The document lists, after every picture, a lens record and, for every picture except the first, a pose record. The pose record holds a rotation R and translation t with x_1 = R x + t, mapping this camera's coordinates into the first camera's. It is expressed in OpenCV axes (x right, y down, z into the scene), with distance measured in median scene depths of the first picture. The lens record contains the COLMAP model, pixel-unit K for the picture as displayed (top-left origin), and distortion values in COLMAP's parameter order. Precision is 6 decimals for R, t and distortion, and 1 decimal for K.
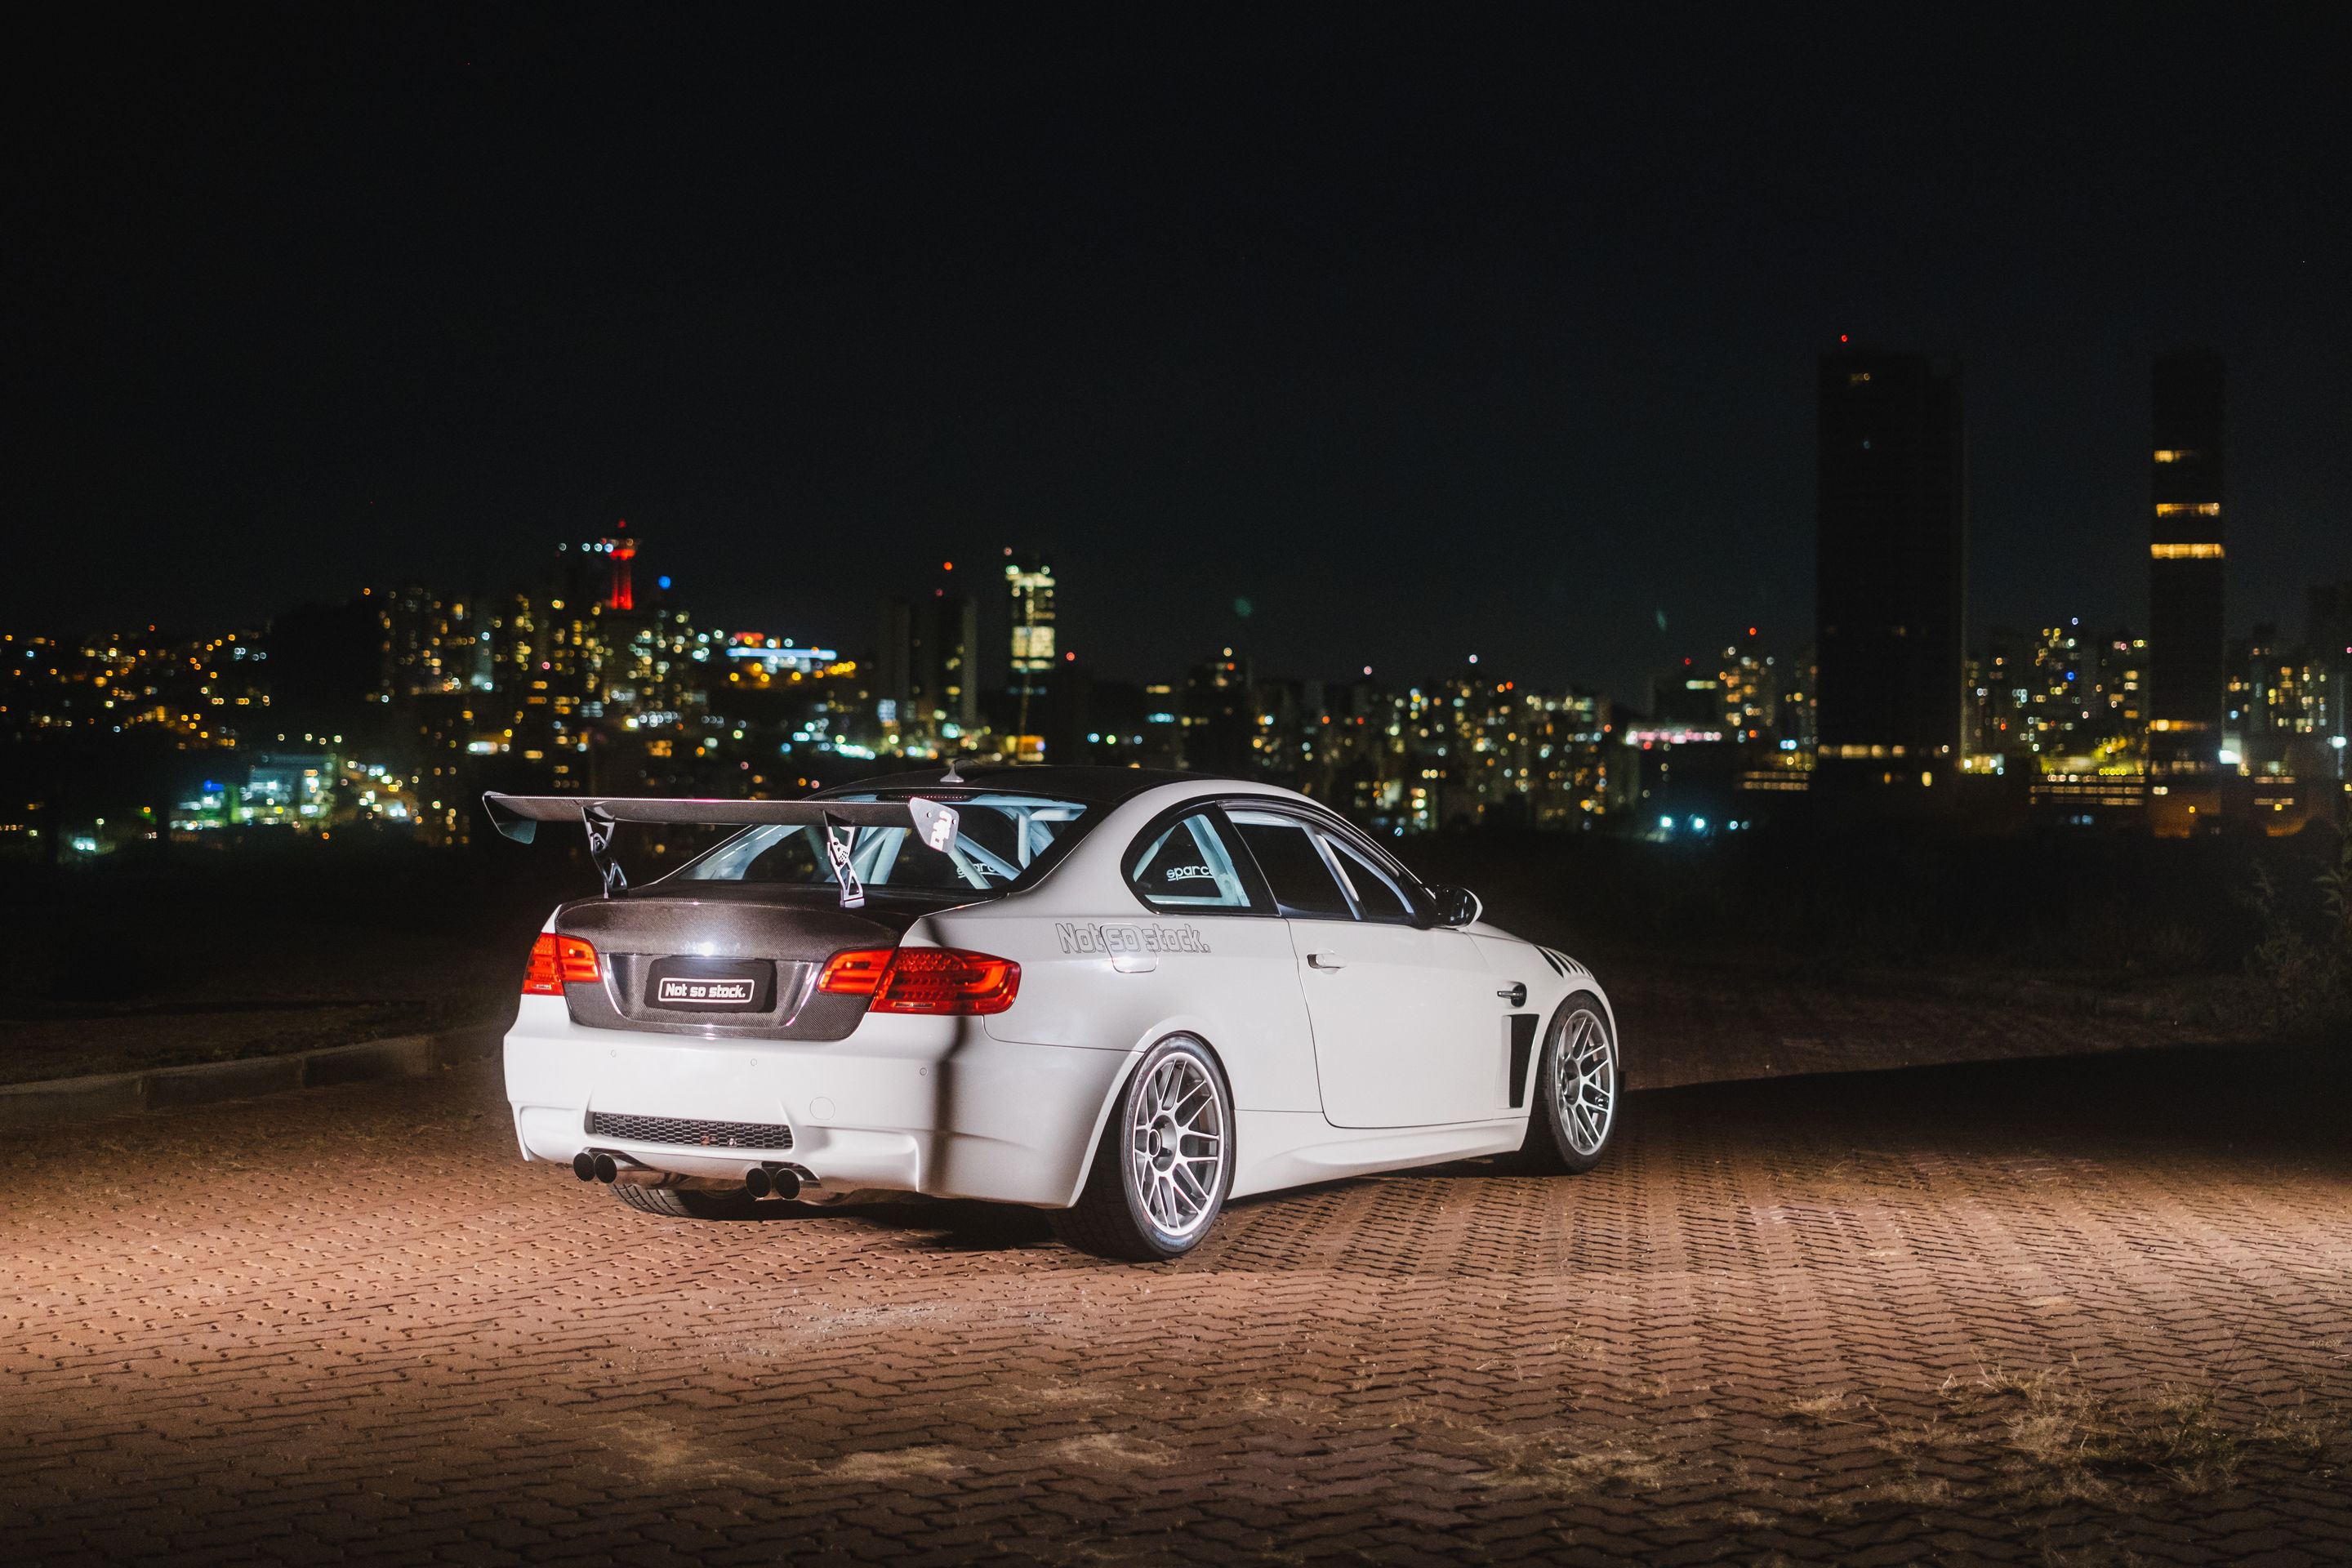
lens RADIAL K [[3776.2, 0, 1176.0], [0, 3776.2, 784.0], [0, 0, 1]] dist [0.006001, -0.112450]
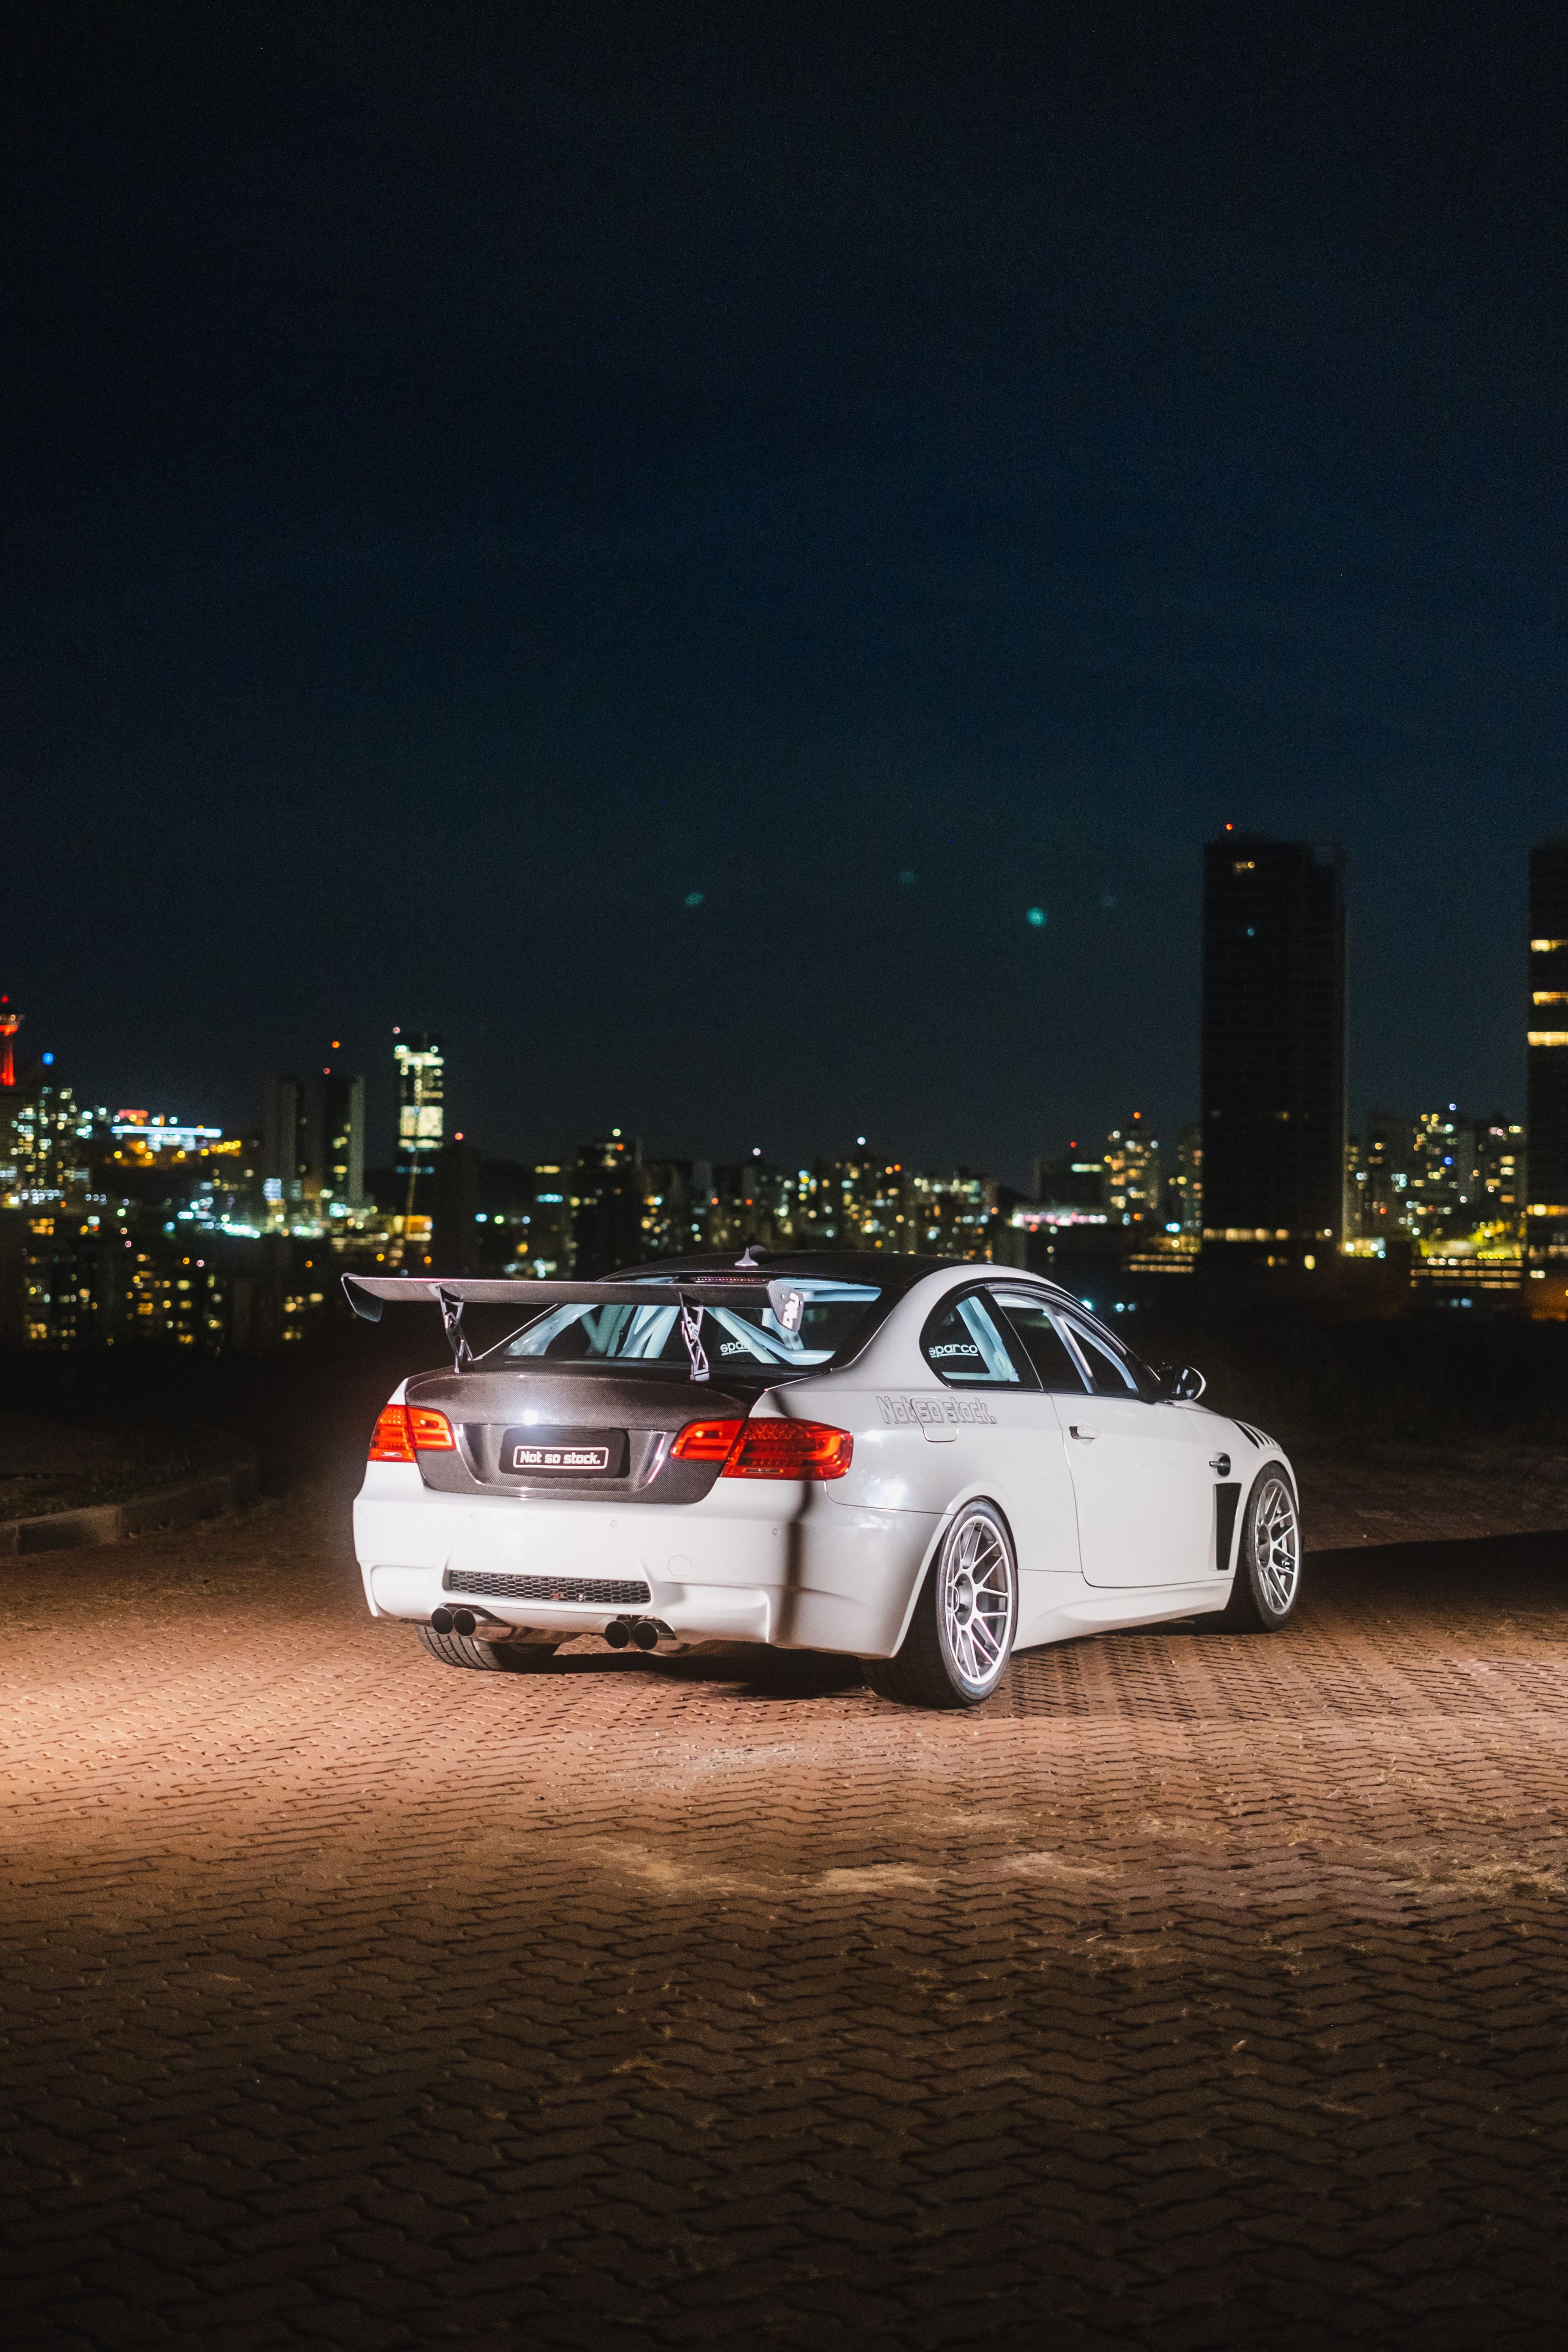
lens RADIAL K [[3773.6, 0, 784.0], [0, 3773.6, 1176.0], [0, 0, 1]] dist [-0.027852, -0.085528]
pose [[0.998298, 0.005140, 0.058090, -0.118524], [-0.003775, 0.999715, -0.023592, -0.000790], [-0.058195, 0.023333, 0.998033, -0.082297]]
